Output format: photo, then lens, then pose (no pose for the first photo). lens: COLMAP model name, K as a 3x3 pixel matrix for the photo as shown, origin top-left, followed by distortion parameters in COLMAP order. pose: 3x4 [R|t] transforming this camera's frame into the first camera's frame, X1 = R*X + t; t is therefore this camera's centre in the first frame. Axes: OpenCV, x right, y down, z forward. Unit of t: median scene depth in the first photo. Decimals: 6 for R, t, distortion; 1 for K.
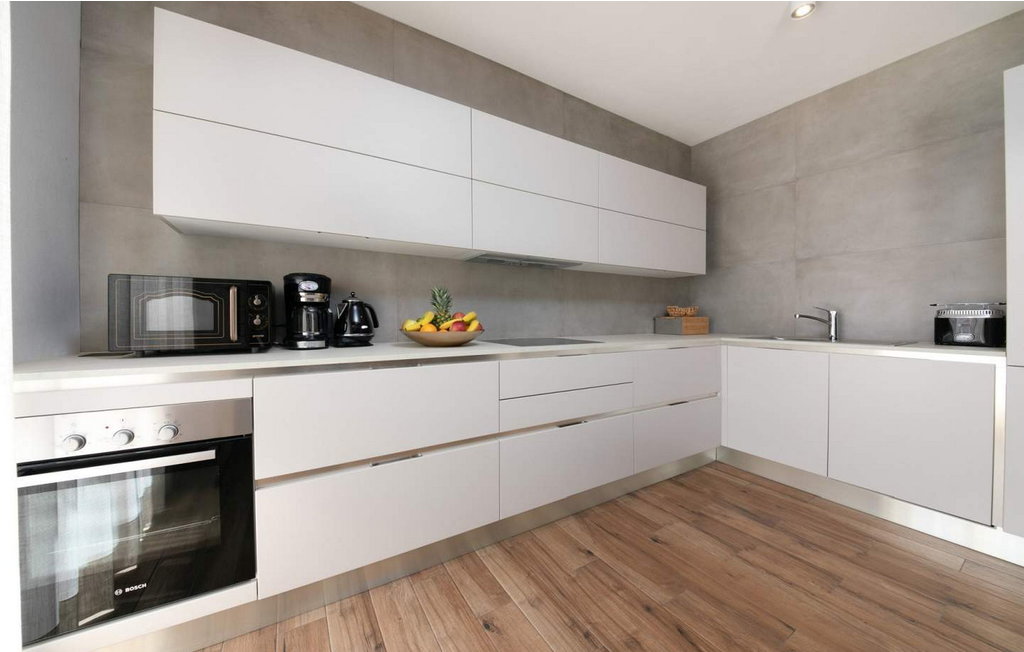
lens RADIAL K [[366.9, 0, 513.8], [0, 366.9, 322.0], [0, 0, 1]] dist [0.002526, 0.000342]
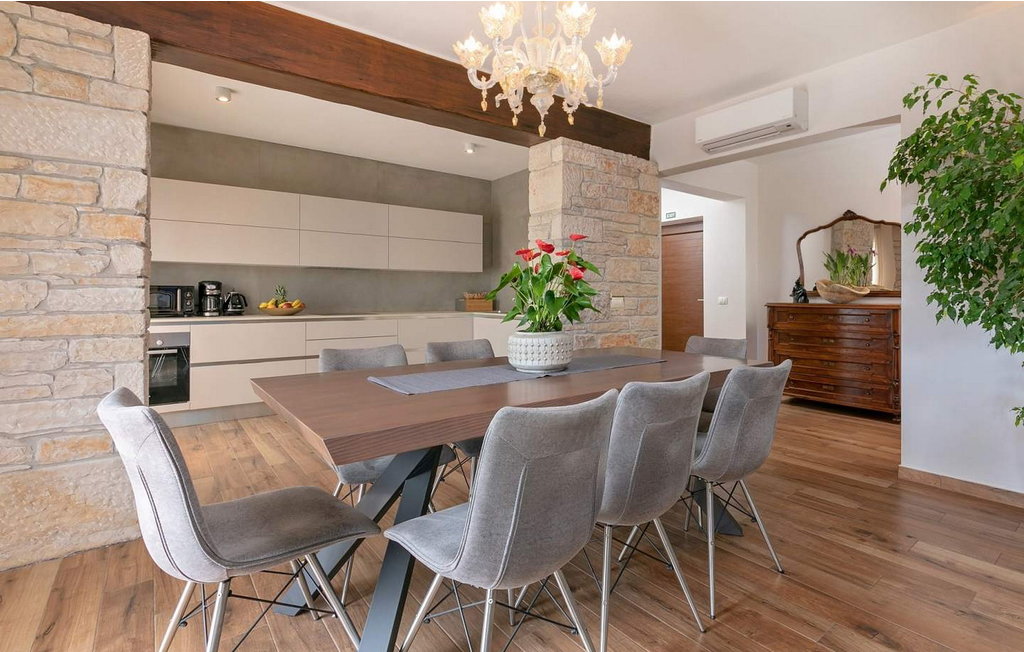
lens RADIAL K [[510.5, 0, 554.0], [0, 510.5, 285.7], [0, 0, 1]] dist [0.002939, -0.001192]
pose [[0.993016, 0.002782, 0.117948, 1.065963], [0.001141, 0.999449, -0.033182, -0.003134], [-0.117976, 0.033085, 0.992465, -2.171955]]
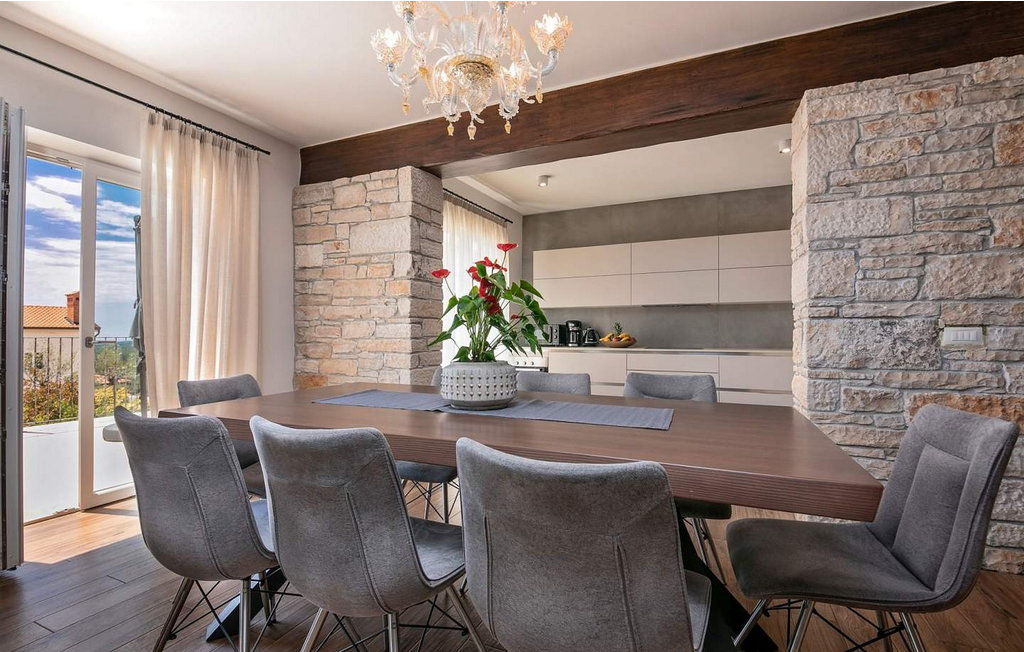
lens RADIAL K [[455.5, 0, 515.9], [0, 455.5, 326.0], [0, 0, 1]] dist [-0.002900, -0.001174]
pose [[0.553510, -0.017244, -0.832664, 2.131558], [-0.011559, 0.999530, -0.028383, 0.018114], [0.832763, 0.025335, 0.553050, -1.311575]]
